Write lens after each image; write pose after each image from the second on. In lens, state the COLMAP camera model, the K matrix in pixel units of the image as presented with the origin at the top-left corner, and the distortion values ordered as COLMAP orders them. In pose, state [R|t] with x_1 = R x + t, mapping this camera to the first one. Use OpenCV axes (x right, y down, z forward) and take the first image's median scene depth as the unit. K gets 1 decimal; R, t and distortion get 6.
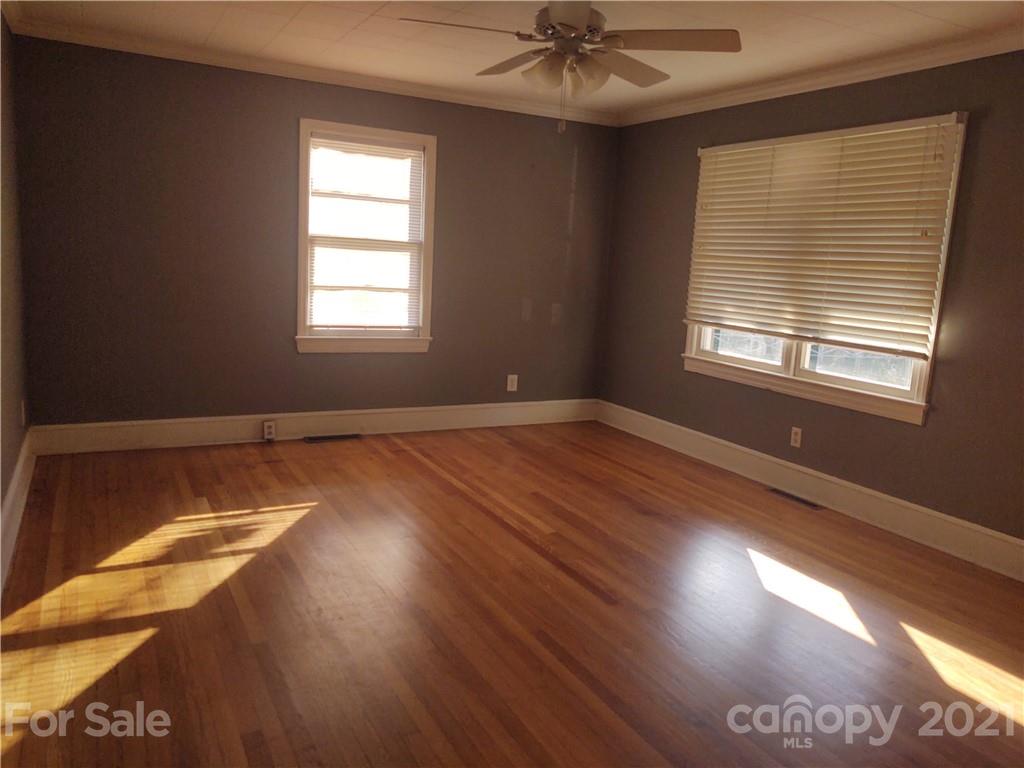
lens RADIAL K [[780.5, 0, 512.0], [0, 780.5, 384.0], [0, 0, 1]] dist [0.086512, -0.147037]
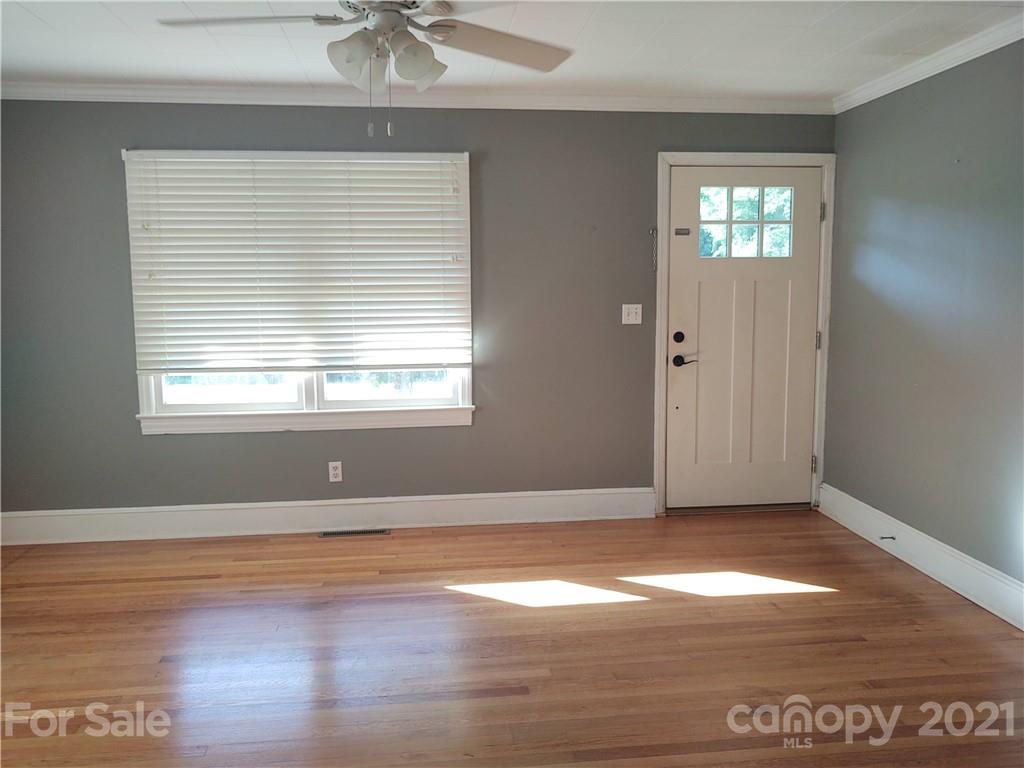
lens RADIAL K [[780.5, 0, 512.0], [0, 780.5, 384.0], [0, 0, 1]] dist [0.086512, -0.147037]
pose [[0.368255, -0.168191, 0.914385, -0.417768], [0.182722, 0.977412, 0.106196, -0.099677], [-0.911593, 0.127971, 0.390669, 0.431504]]
